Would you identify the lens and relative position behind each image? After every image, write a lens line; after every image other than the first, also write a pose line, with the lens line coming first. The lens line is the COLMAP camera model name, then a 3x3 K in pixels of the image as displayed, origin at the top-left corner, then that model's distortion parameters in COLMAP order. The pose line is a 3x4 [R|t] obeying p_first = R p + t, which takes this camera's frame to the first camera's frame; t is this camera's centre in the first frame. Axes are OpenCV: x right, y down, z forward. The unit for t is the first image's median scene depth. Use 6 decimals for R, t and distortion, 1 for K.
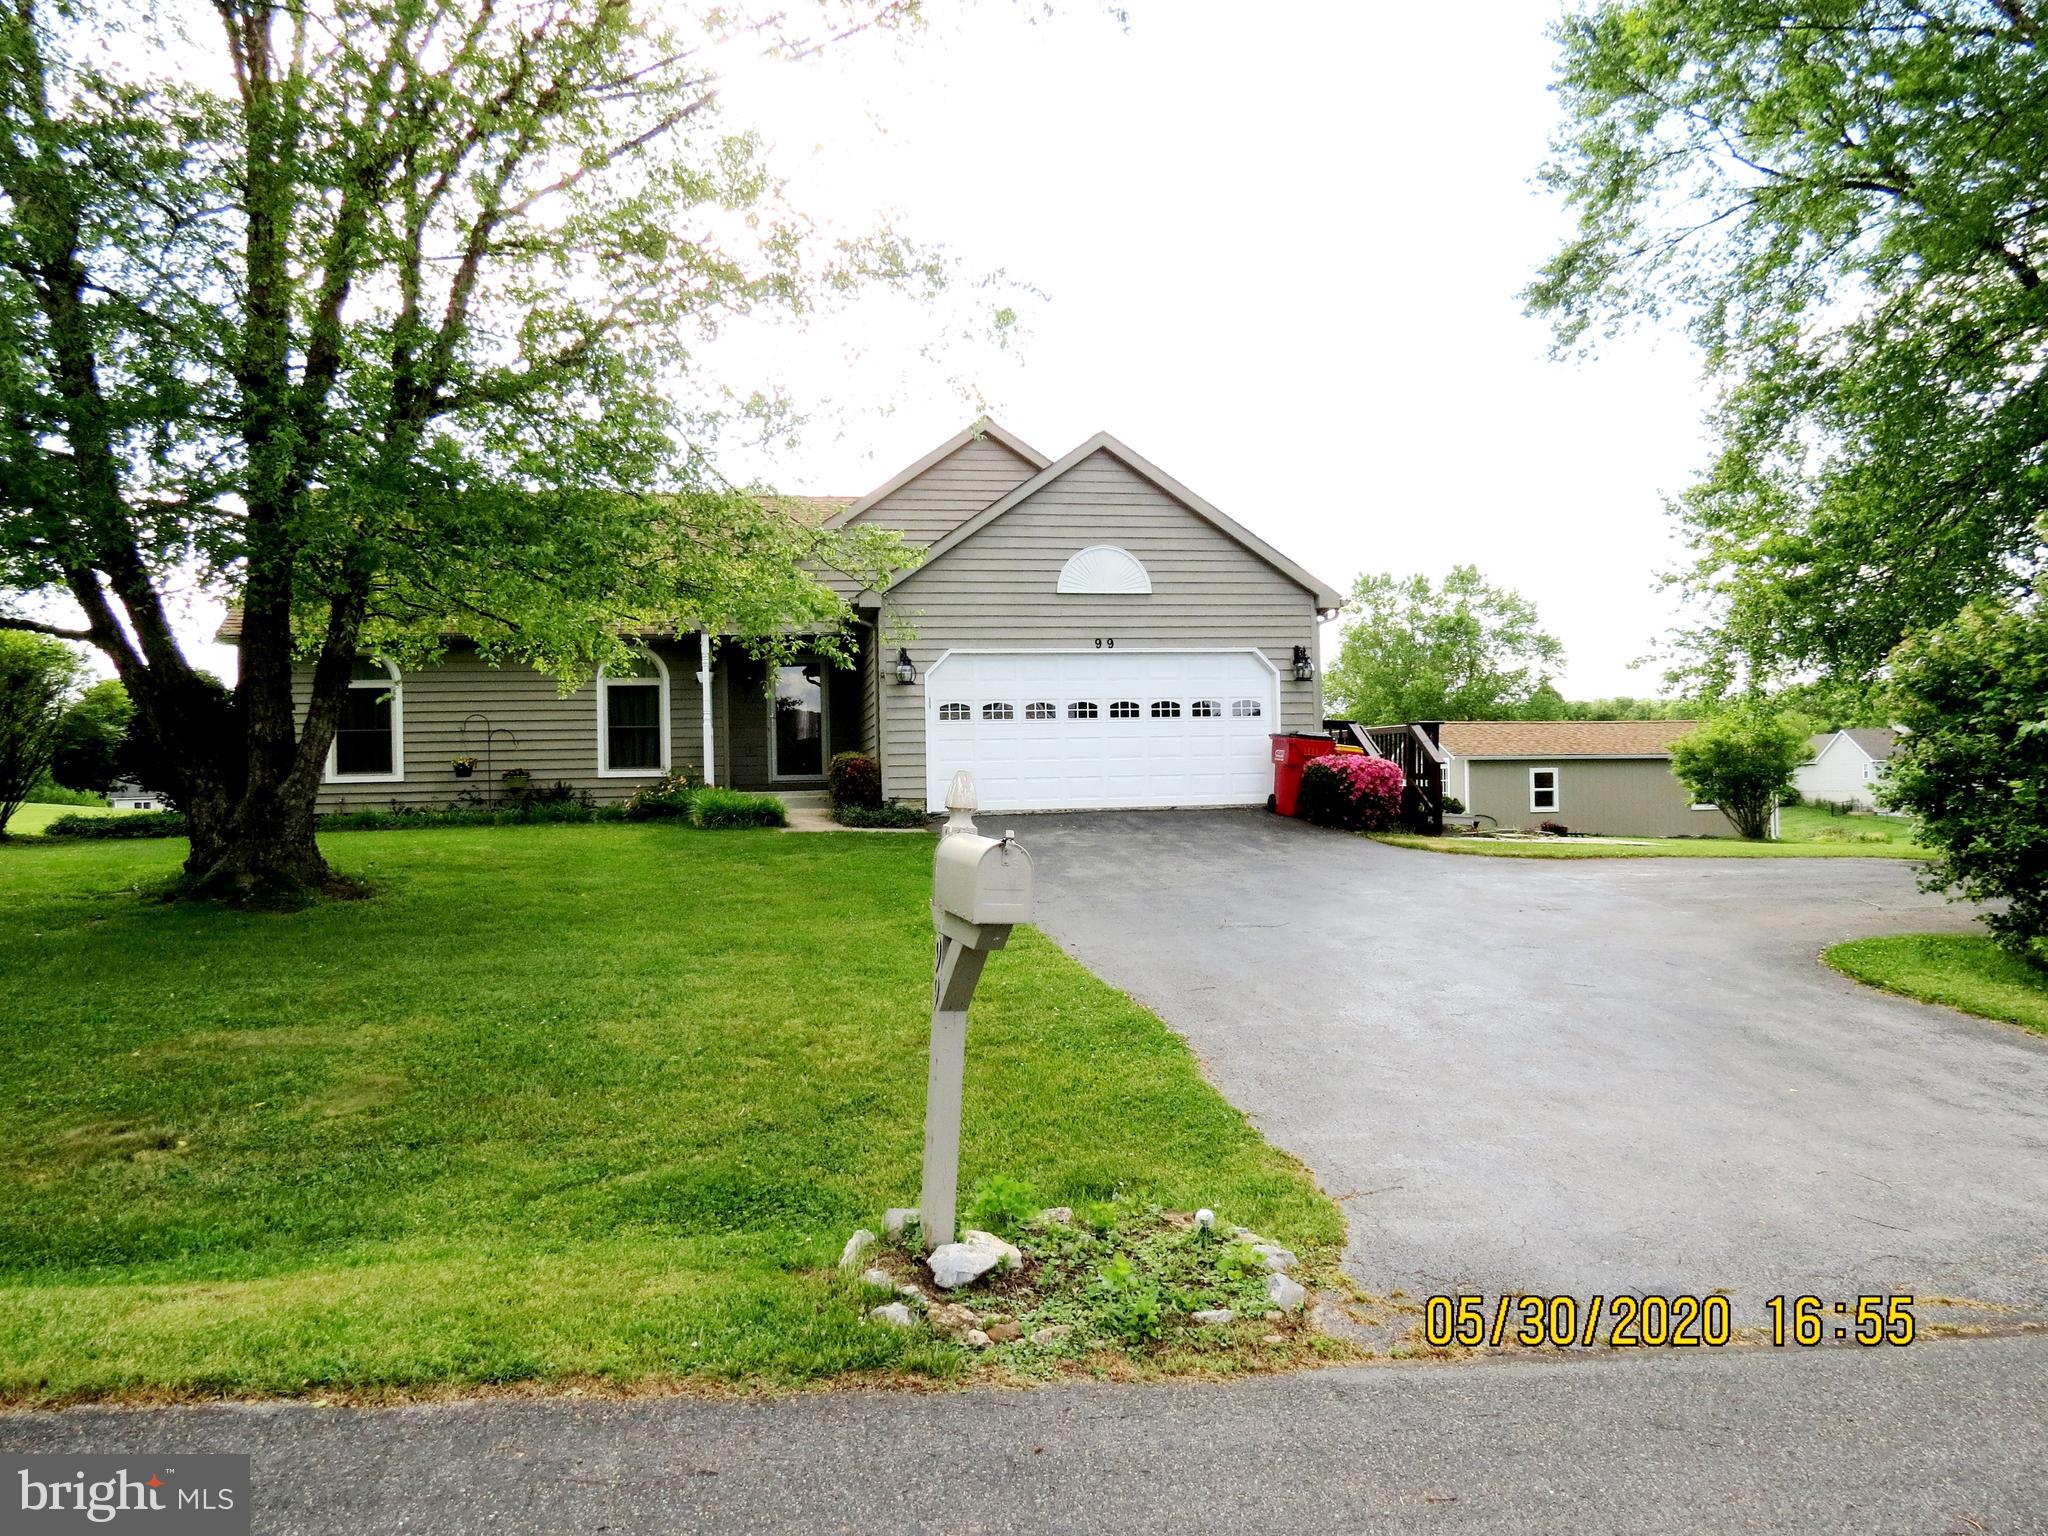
lens RADIAL K [[1460.1, 0, 1024.0], [0, 1460.1, 768.0], [0, 0, 1]] dist [-0.023163, 0.005087]
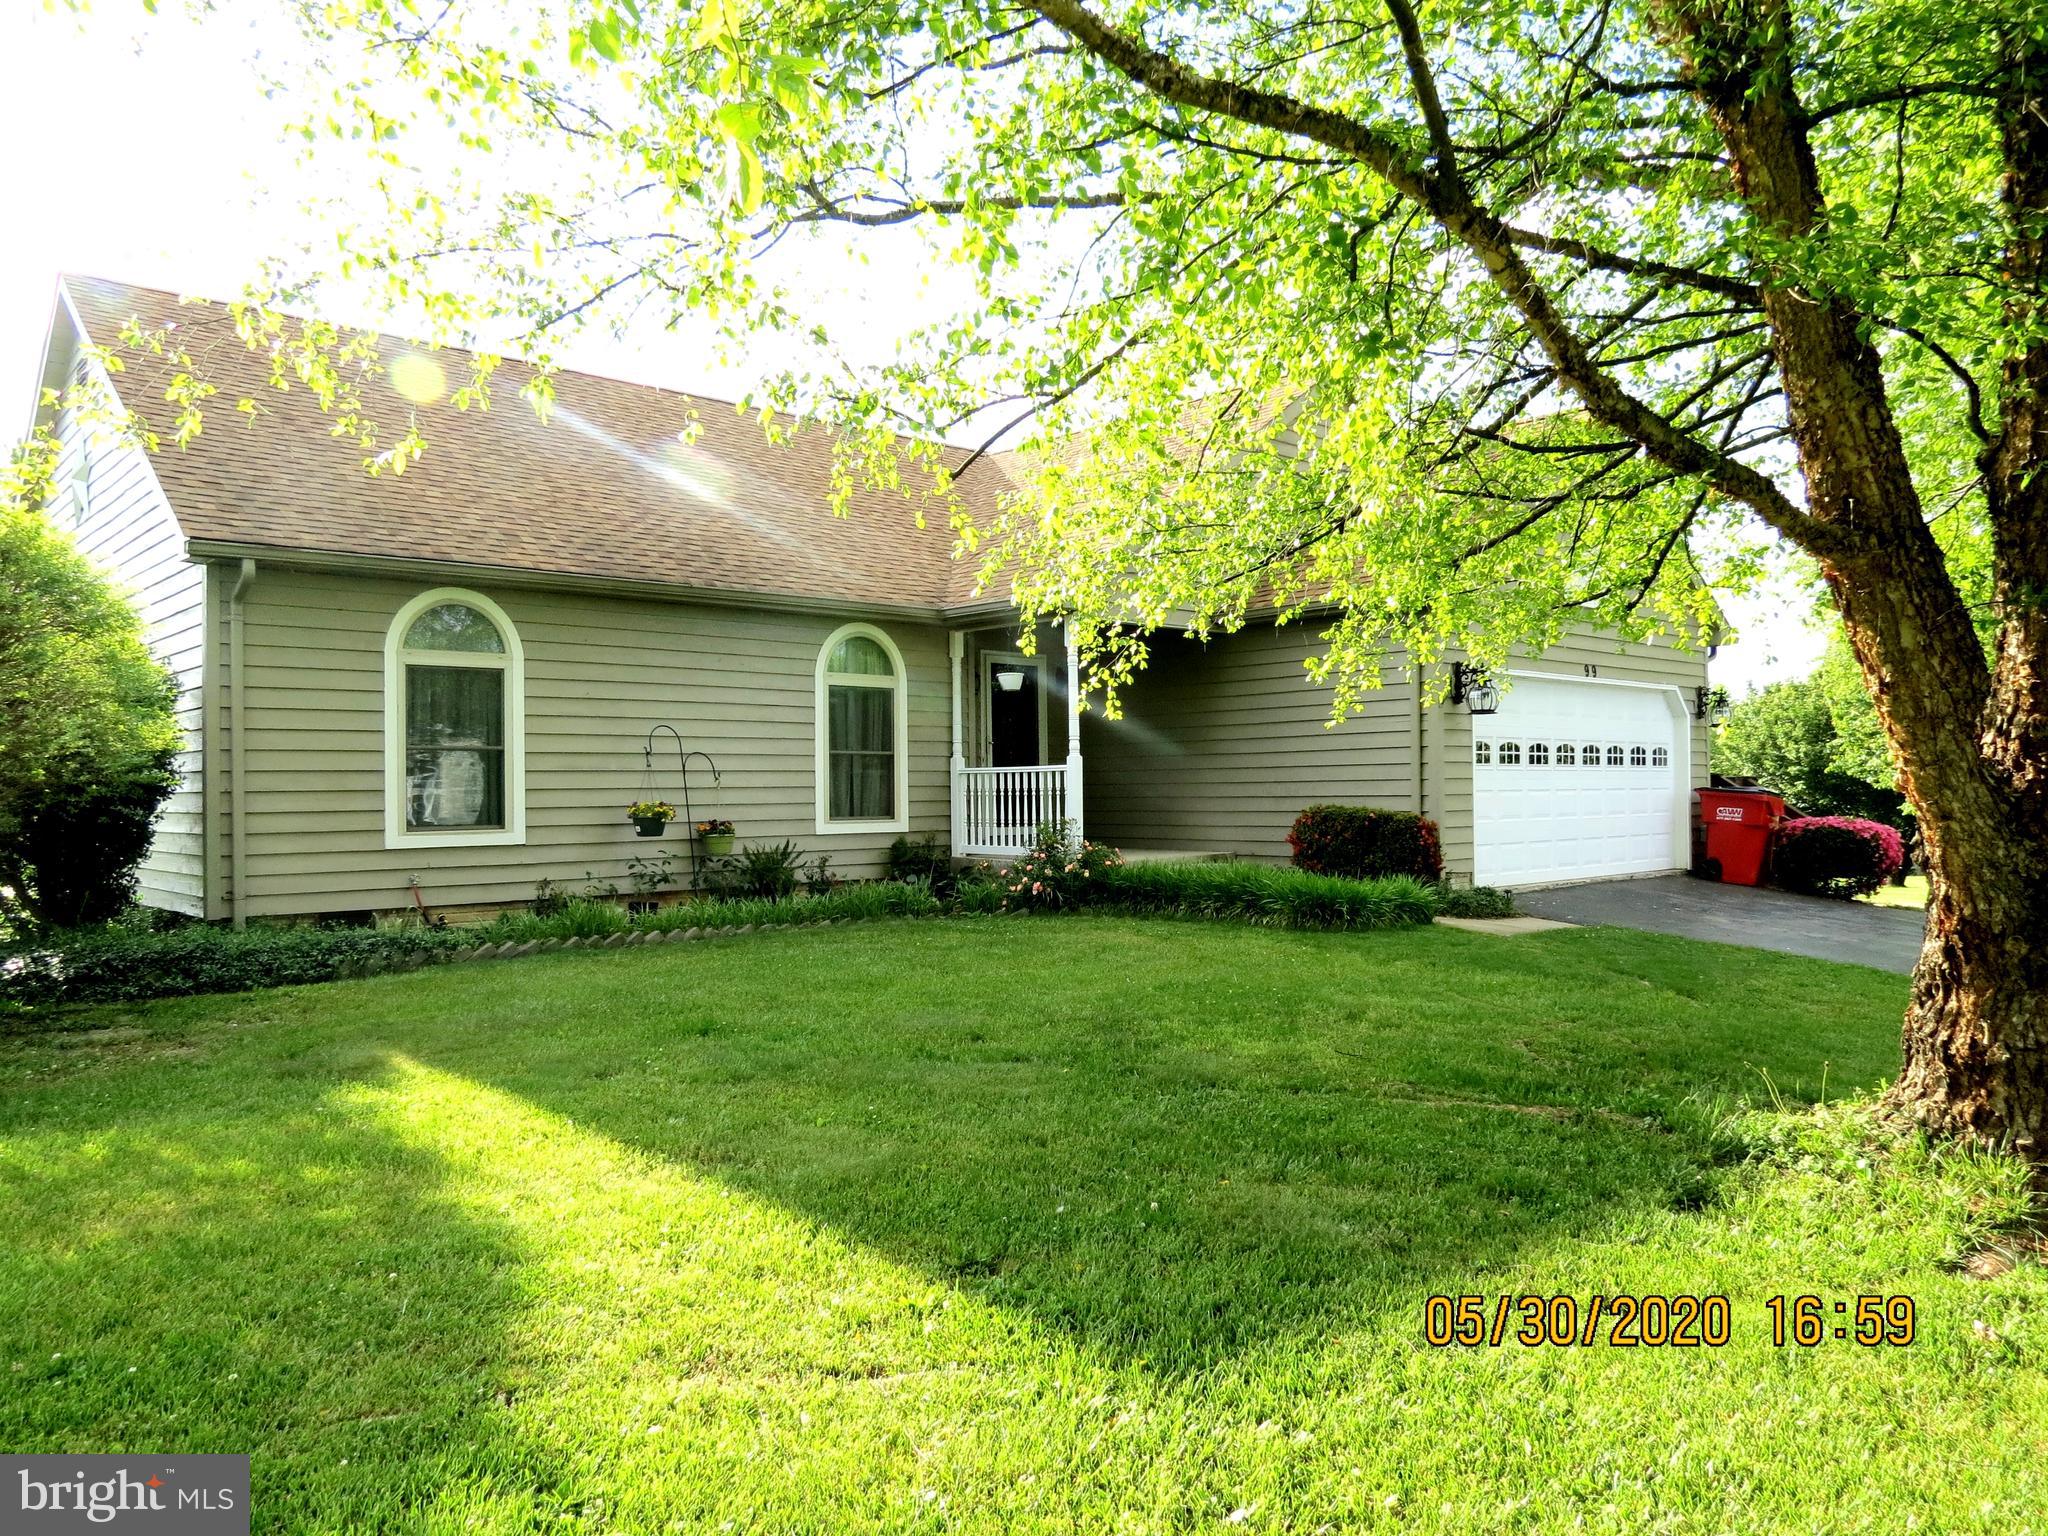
lens RADIAL K [[1460.1, 0, 1024.0], [0, 1460.1, 768.0], [0, 0, 1]] dist [-0.023163, 0.005087]
pose [[0.851162, 0.025429, 0.524286, -0.625554], [-0.017863, 0.999651, -0.019485, -0.012531], [-0.524598, 0.007220, 0.851319, 0.497266]]
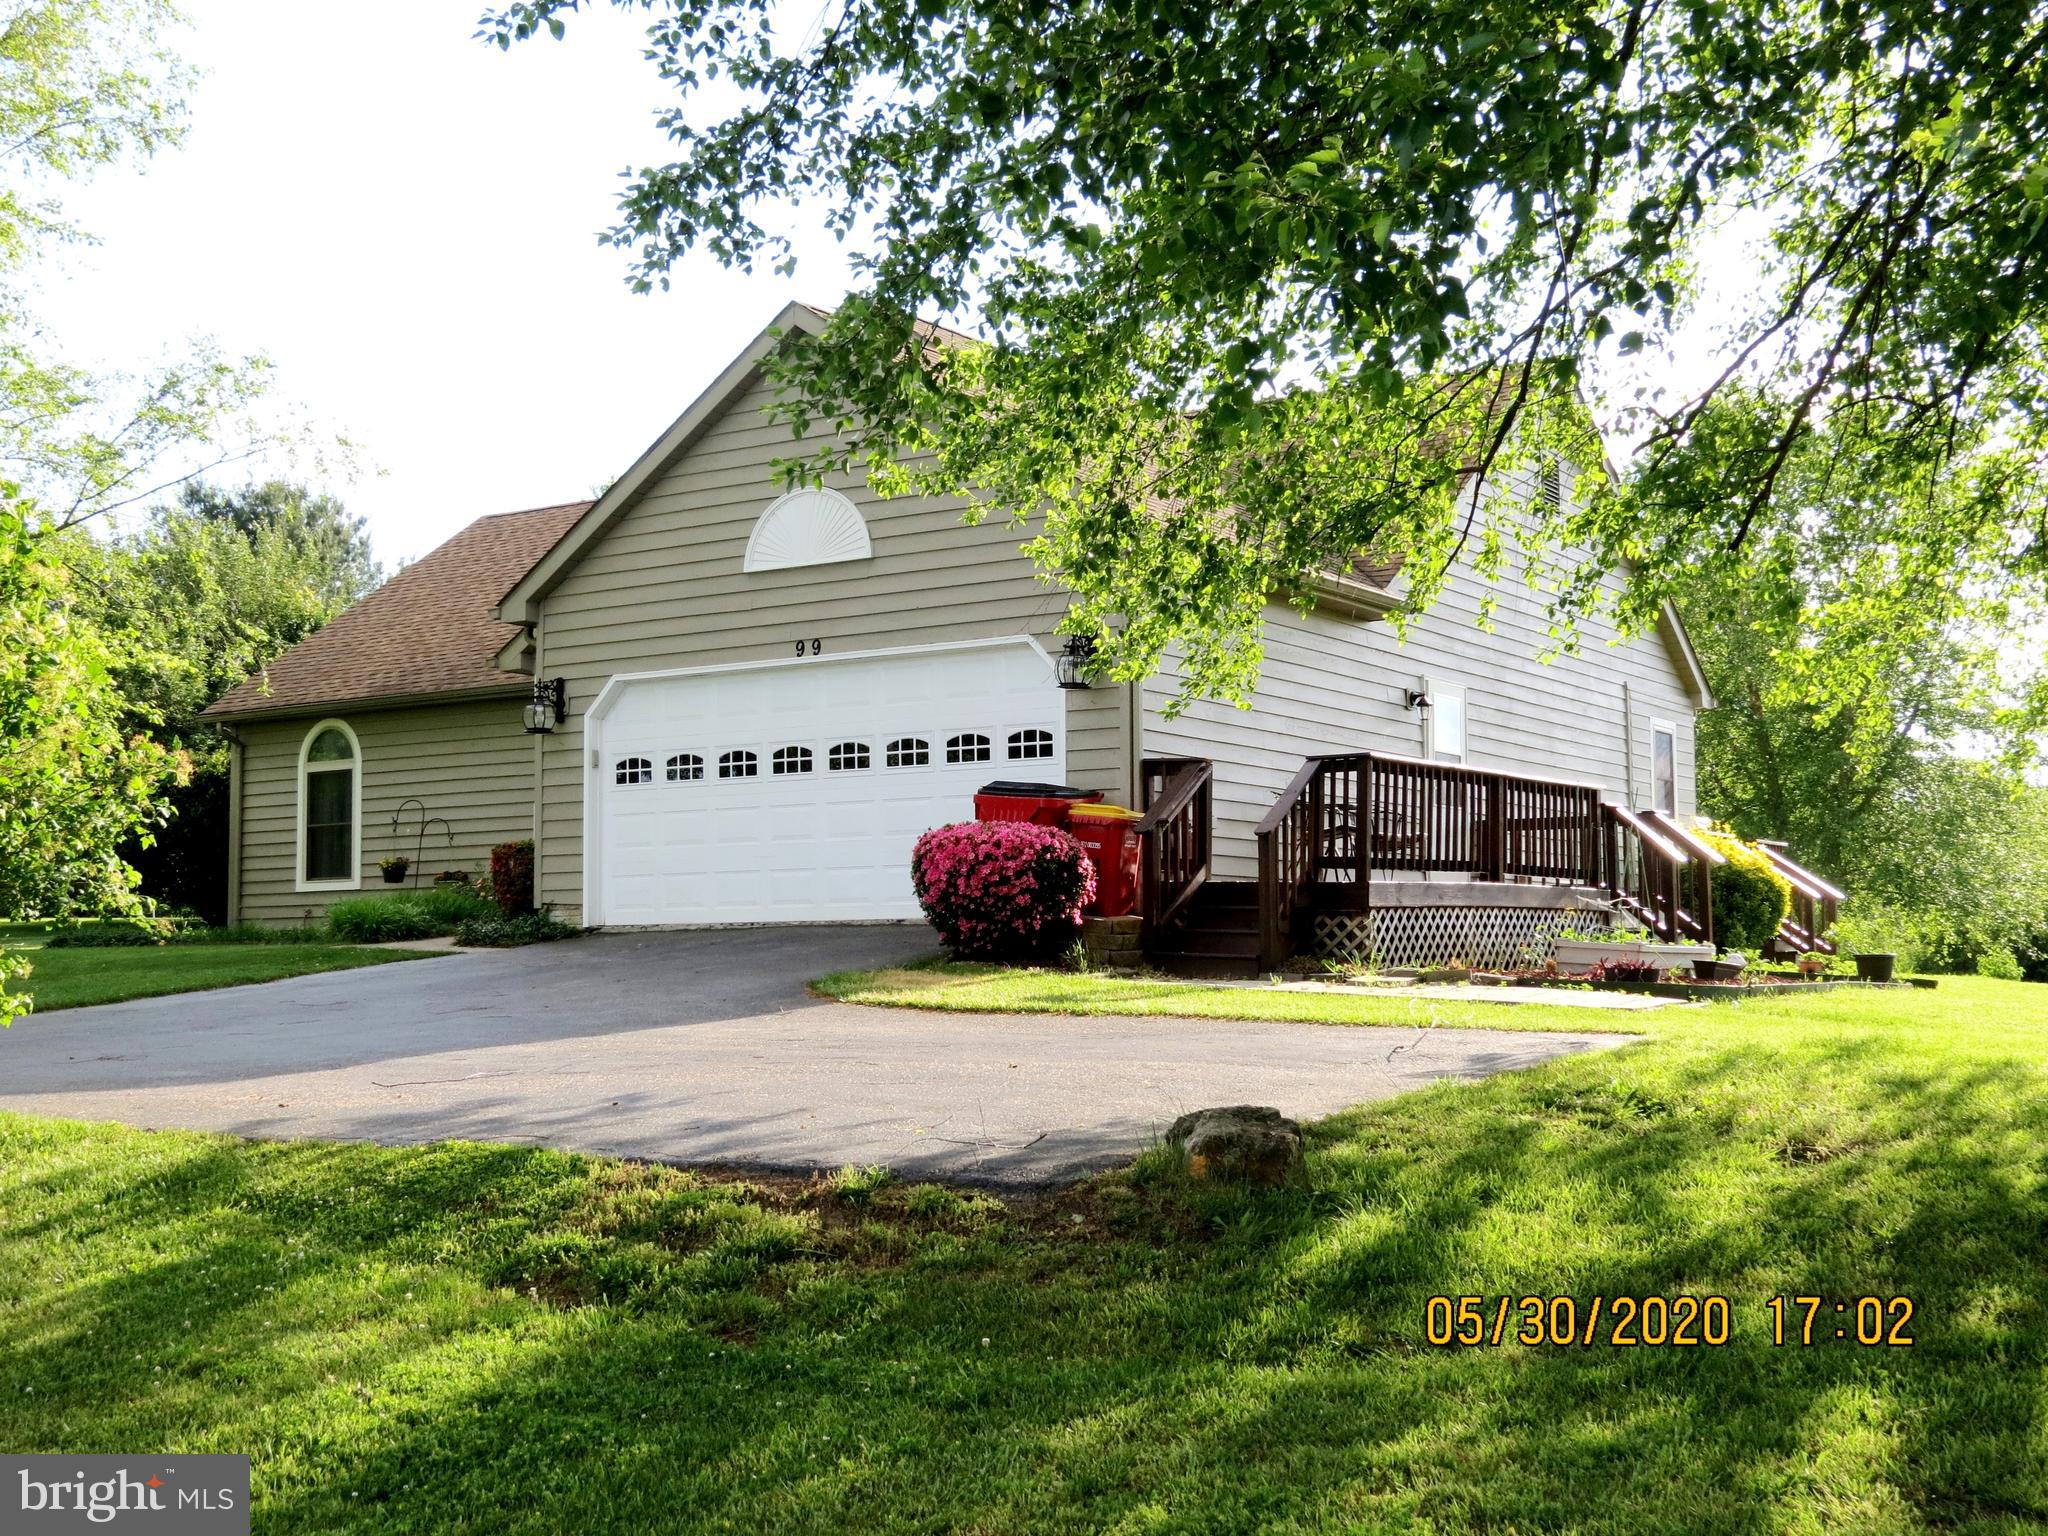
lens RADIAL K [[2515.1, 0, 1031.1], [0, 2515.1, 783.8], [0, 0, 1]] dist [-0.058403, 0.024329]
pose [[0.721652, -0.035692, -0.691336, 0.849159], [0.002189, 0.998783, -0.049280, 0.022328], [0.692253, 0.034050, 0.720851, 0.321330]]
